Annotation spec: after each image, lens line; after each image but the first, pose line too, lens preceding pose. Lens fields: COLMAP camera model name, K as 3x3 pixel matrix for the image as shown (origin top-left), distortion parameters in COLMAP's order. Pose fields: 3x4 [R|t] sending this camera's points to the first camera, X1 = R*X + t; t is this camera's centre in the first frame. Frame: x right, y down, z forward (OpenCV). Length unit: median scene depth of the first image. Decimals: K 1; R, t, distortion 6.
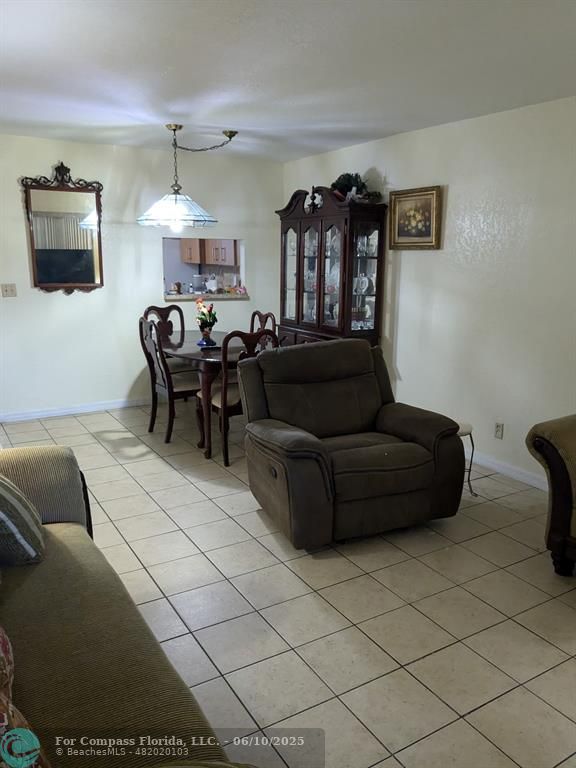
lens RADIAL K [[604.7, 0, 289.9], [0, 604.7, 387.5], [0, 0, 1]] dist [0.028899, -0.036781]
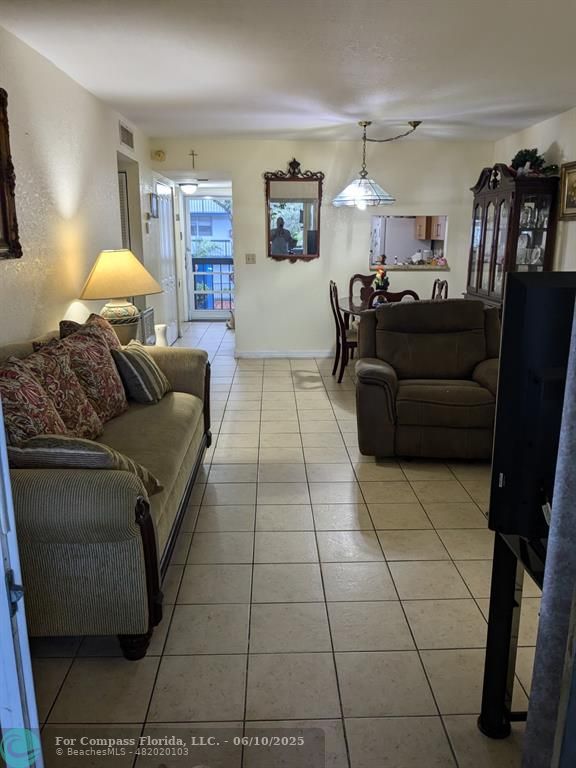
lens RADIAL K [[604.7, 0, 285.6], [0, 604.7, 383.8], [0, 0, 1]] dist [0.028899, -0.036781]
pose [[0.866334, 0.109537, -0.487306, 0.287642], [-0.099314, 0.993952, 0.046861, 0.043866], [0.489492, 0.007799, 0.871973, -0.121702]]
